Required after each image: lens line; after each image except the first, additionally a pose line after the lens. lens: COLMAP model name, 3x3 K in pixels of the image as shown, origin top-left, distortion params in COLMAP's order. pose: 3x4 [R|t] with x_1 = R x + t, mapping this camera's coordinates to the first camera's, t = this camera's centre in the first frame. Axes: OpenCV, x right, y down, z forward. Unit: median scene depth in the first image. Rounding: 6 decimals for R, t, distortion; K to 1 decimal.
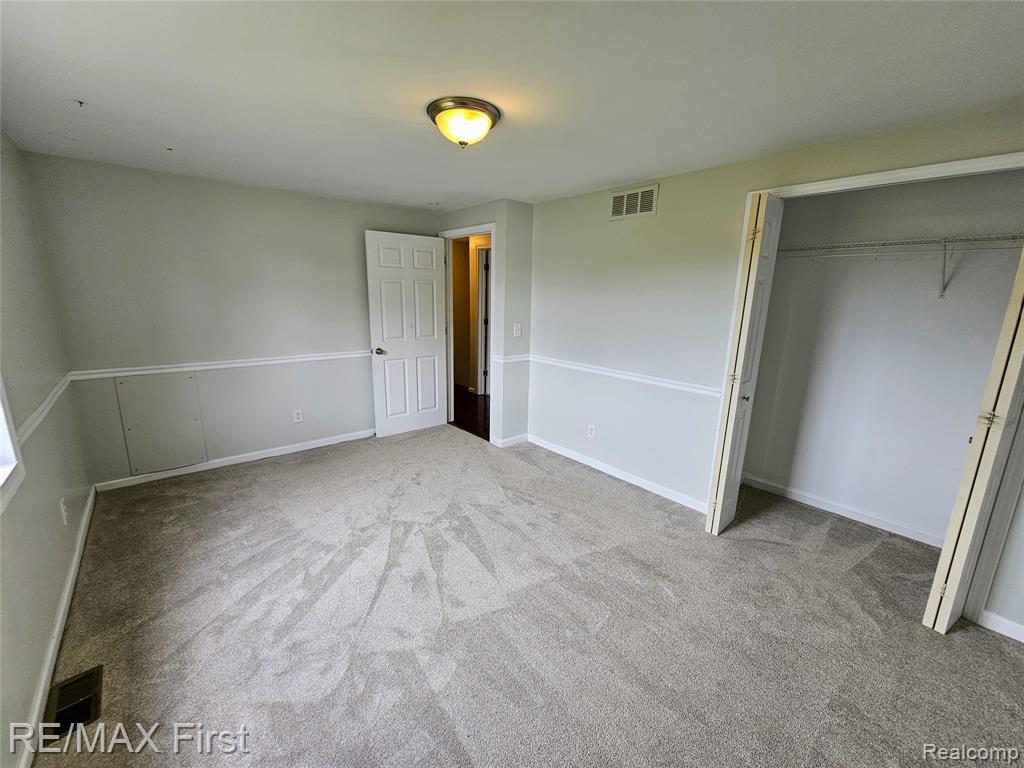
lens RADIAL K [[417.3, 0, 512.0], [0, 417.3, 384.0], [0, 0, 1]] dist [-0.000982, -0.000396]
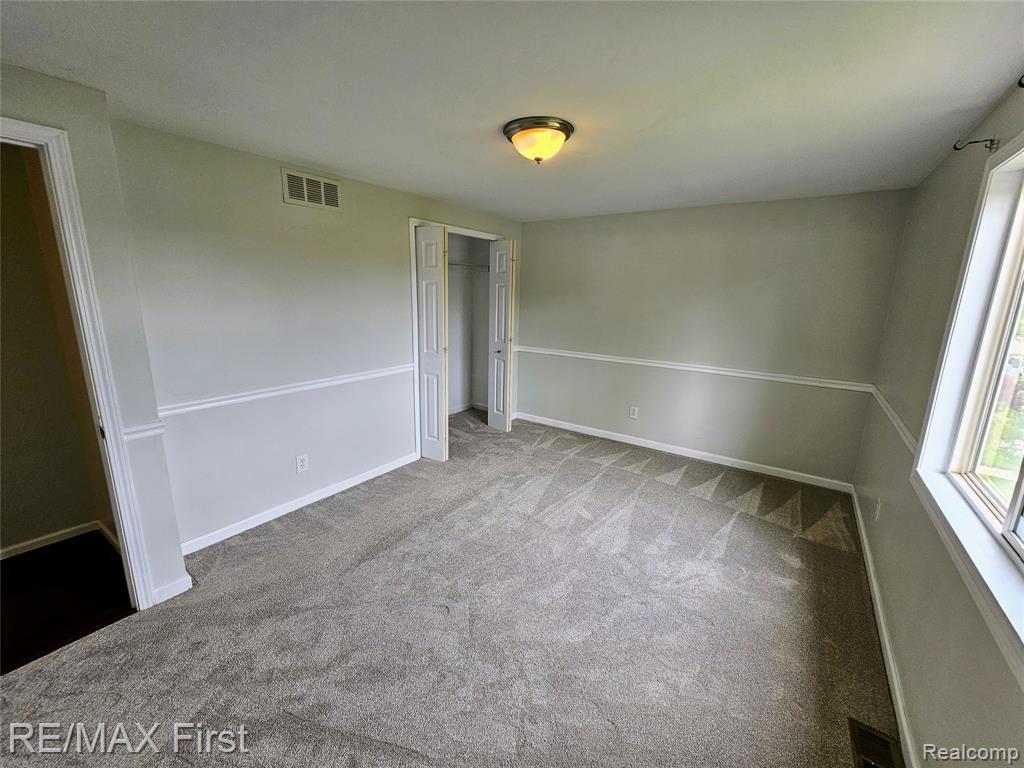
lens RADIAL K [[417.3, 0, 512.0], [0, 417.3, 384.0], [0, 0, 1]] dist [-0.000982, -0.000396]
pose [[-0.252775, -0.226111, 0.940733, -0.741785], [0.192246, 0.941184, 0.277875, -0.206316], [-0.948233, 0.251092, -0.194439, 0.857998]]
